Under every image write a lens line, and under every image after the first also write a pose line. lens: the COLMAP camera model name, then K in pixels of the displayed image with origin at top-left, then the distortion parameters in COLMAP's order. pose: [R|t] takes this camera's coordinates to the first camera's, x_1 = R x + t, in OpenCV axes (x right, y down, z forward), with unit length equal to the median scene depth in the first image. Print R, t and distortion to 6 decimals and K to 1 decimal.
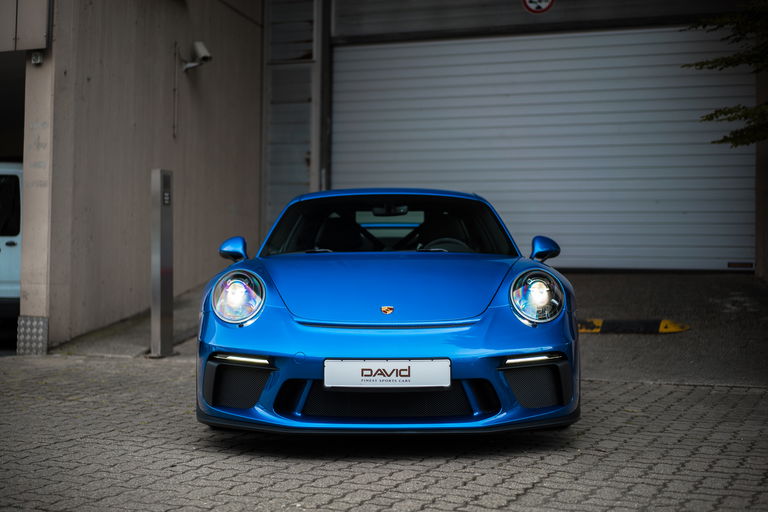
lens RADIAL K [[1191.1, 0, 384.0], [0, 1191.1, 256.0], [0, 0, 1]] dist [0.154639, -1.082298]
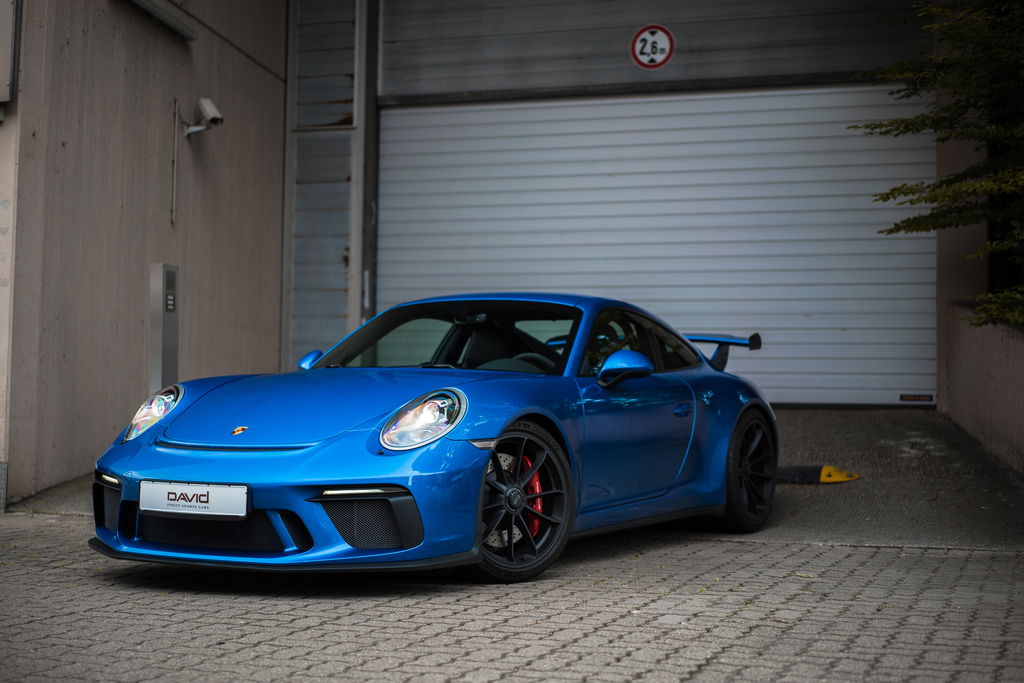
lens RADIAL K [[1588.1, 0, 512.0], [0, 1588.1, 341.5], [0, 0, 1]] dist [0.154639, -1.082298]
pose [[0.998199, 0.003652, 0.059881, -0.028106], [-0.001466, 0.999332, -0.036510, 0.011990], [-0.059975, 0.036356, 0.997538, -0.004966]]
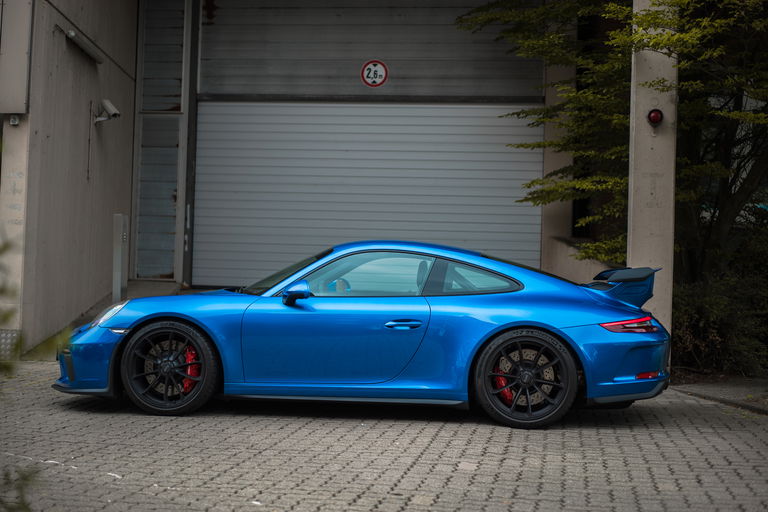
lens RADIAL K [[1191.1, 0, 384.0], [0, 1191.1, 256.0], [0, 0, 1]] dist [0.154639, -1.082298]
pose [[0.970218, 0.018459, 0.241528, -0.215871], [-0.016627, 0.999815, -0.009622, -0.020094], [-0.241661, 0.005319, 0.970346, -0.284691]]
